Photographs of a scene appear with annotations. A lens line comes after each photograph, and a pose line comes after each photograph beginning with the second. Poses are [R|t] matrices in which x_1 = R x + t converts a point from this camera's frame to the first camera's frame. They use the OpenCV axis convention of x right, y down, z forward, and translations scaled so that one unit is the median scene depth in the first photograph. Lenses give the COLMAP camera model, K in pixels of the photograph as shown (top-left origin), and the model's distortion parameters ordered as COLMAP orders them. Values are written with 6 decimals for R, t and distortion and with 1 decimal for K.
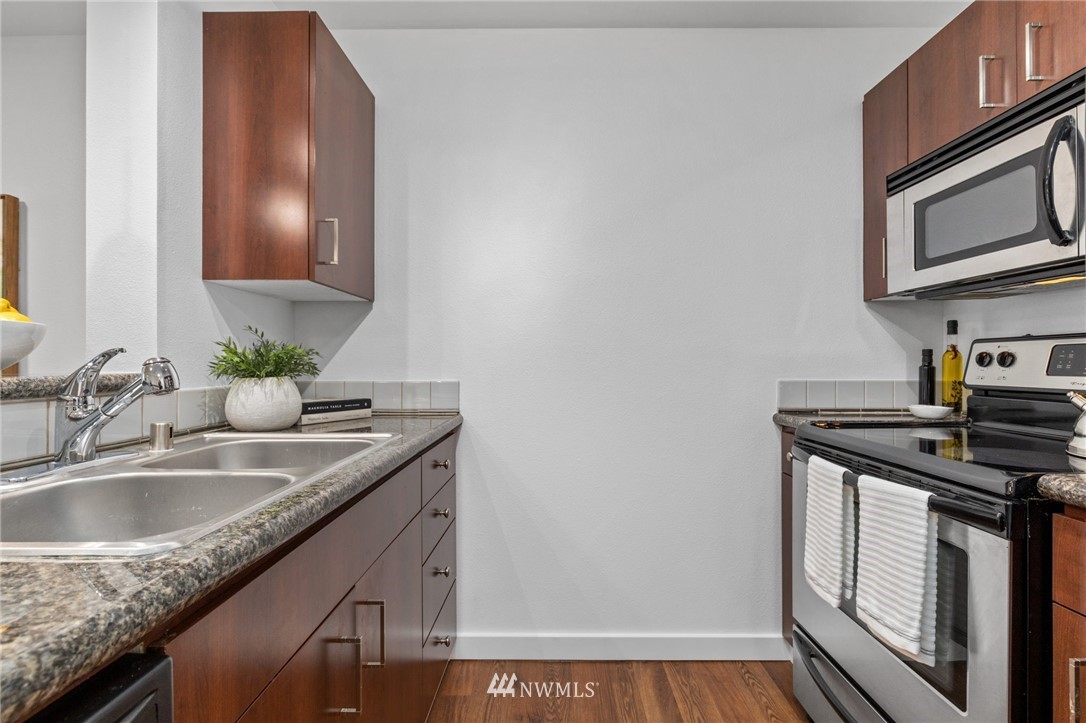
lens RADIAL K [[495.2, 0, 544.6], [0, 495.2, 360.9], [0, 0, 1]] dist [0.009719, -0.000575]
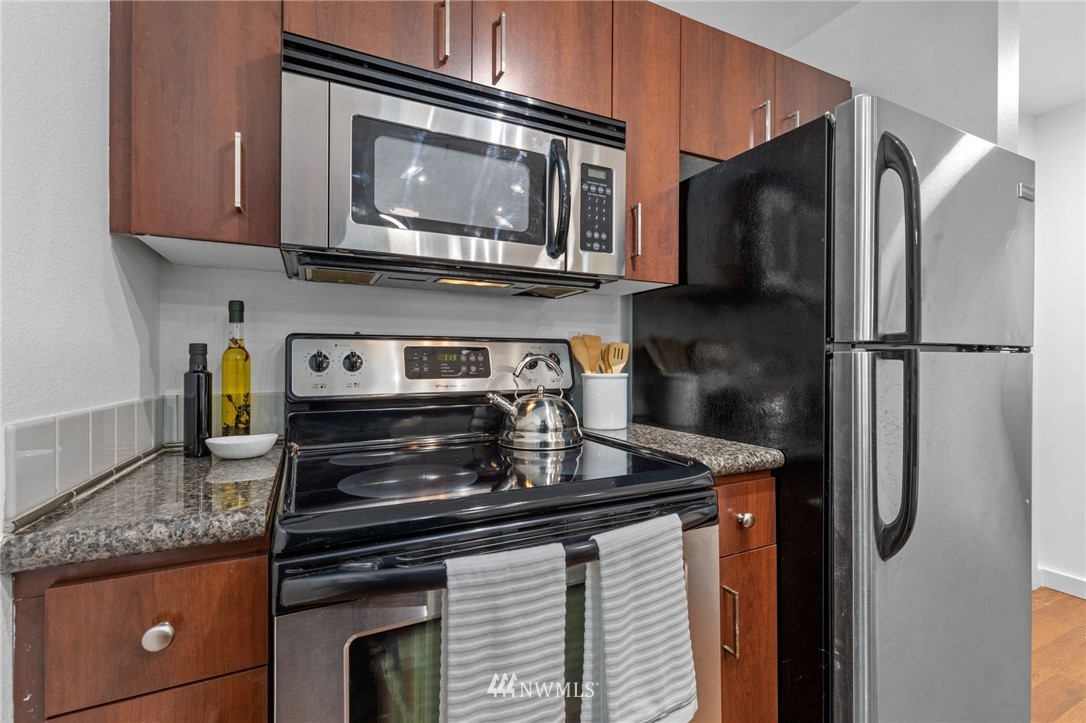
lens RADIAL K [[495.2, 0, 546.0], [0, 495.2, 361.4], [0, 0, 1]] dist [0.009719, -0.000575]
pose [[-0.458752, 0.003701, 0.888557, 0.066438], [-0.000428, 0.999990, -0.004386, -0.000259], [-0.888564, -0.002392, -0.458746, 1.074835]]
